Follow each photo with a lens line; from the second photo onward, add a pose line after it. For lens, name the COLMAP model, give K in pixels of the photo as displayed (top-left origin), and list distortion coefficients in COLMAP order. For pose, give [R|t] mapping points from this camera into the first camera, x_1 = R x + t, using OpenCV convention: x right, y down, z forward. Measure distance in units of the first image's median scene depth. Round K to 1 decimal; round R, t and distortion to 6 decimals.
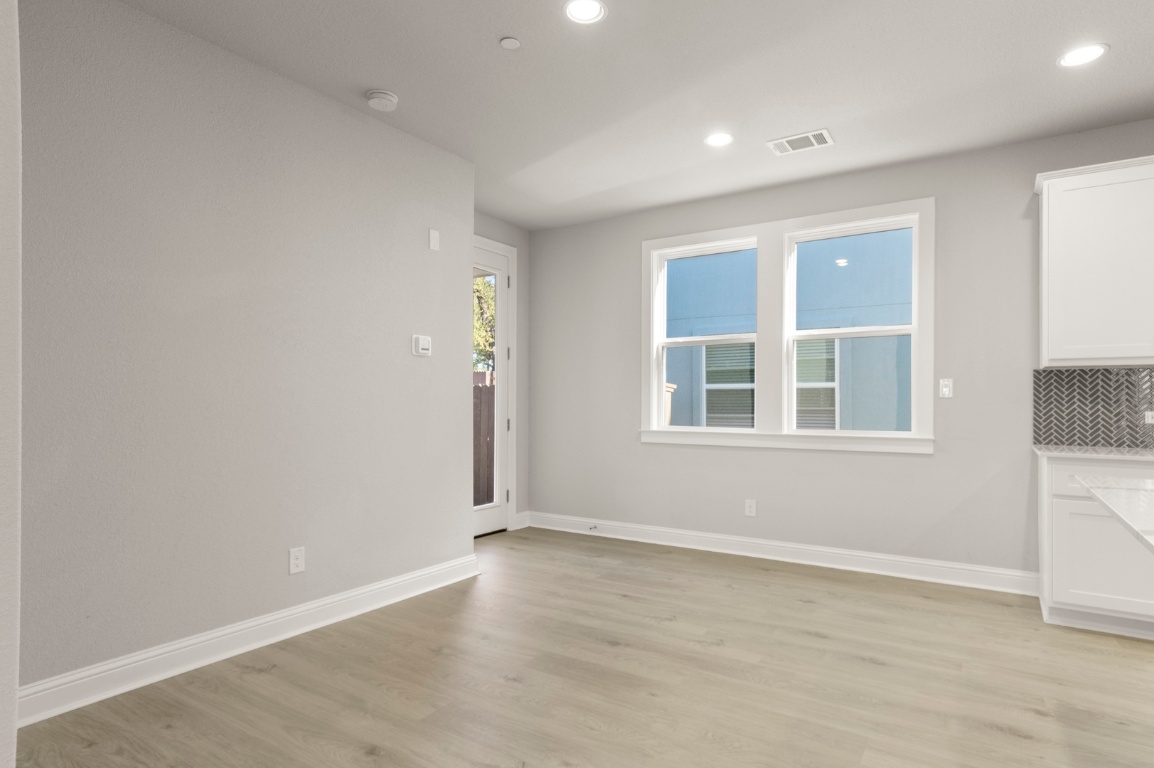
lens RADIAL K [[622.8, 0, 579.0], [0, 622.8, 401.2], [0, 0, 1]] dist [0.001551, 0.001033]
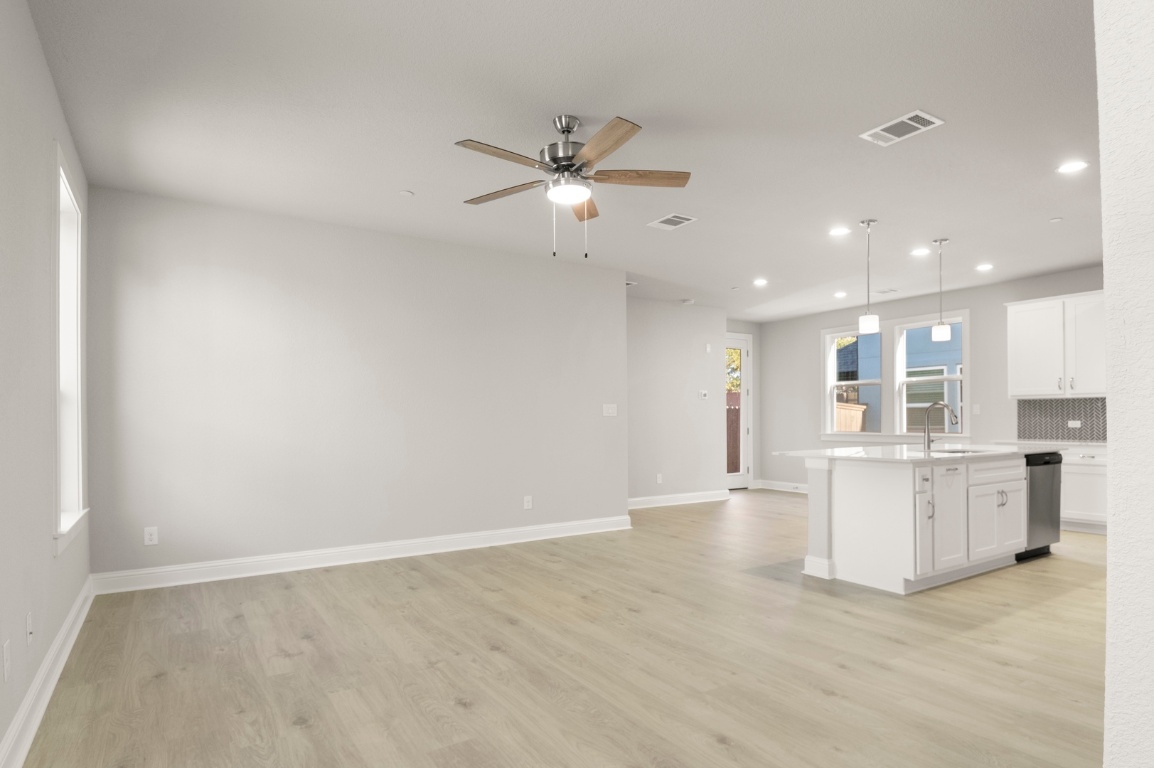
lens RADIAL K [[637.9, 0, 605.6], [0, 637.9, 421.8], [0, 0, 1]] dist [-0.000730, -0.000496]
pose [[0.928287, -0.007280, -0.371793, 0.280887], [0.010026, 0.999935, 0.005452, -0.006202], [0.371729, -0.008789, 0.928300, -1.292284]]
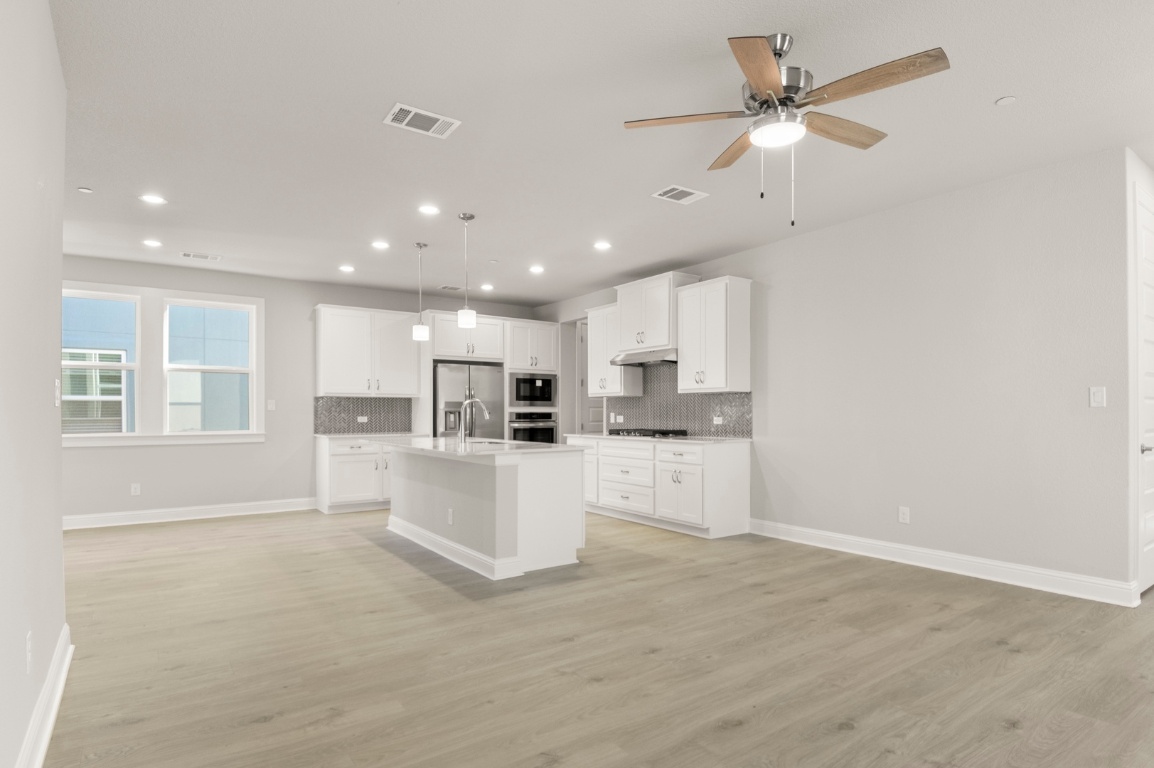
lens RADIAL K [[604.0, 0, 603.4], [0, 604.0, 411.4], [0, 0, 1]] dist [0.039740, -0.051205]
pose [[0.343361, -0.002210, 0.939201, -0.793564], [0.001378, 0.999997, 0.001849, -0.005260], [-0.939202, 0.000660, 0.343363, -0.551598]]
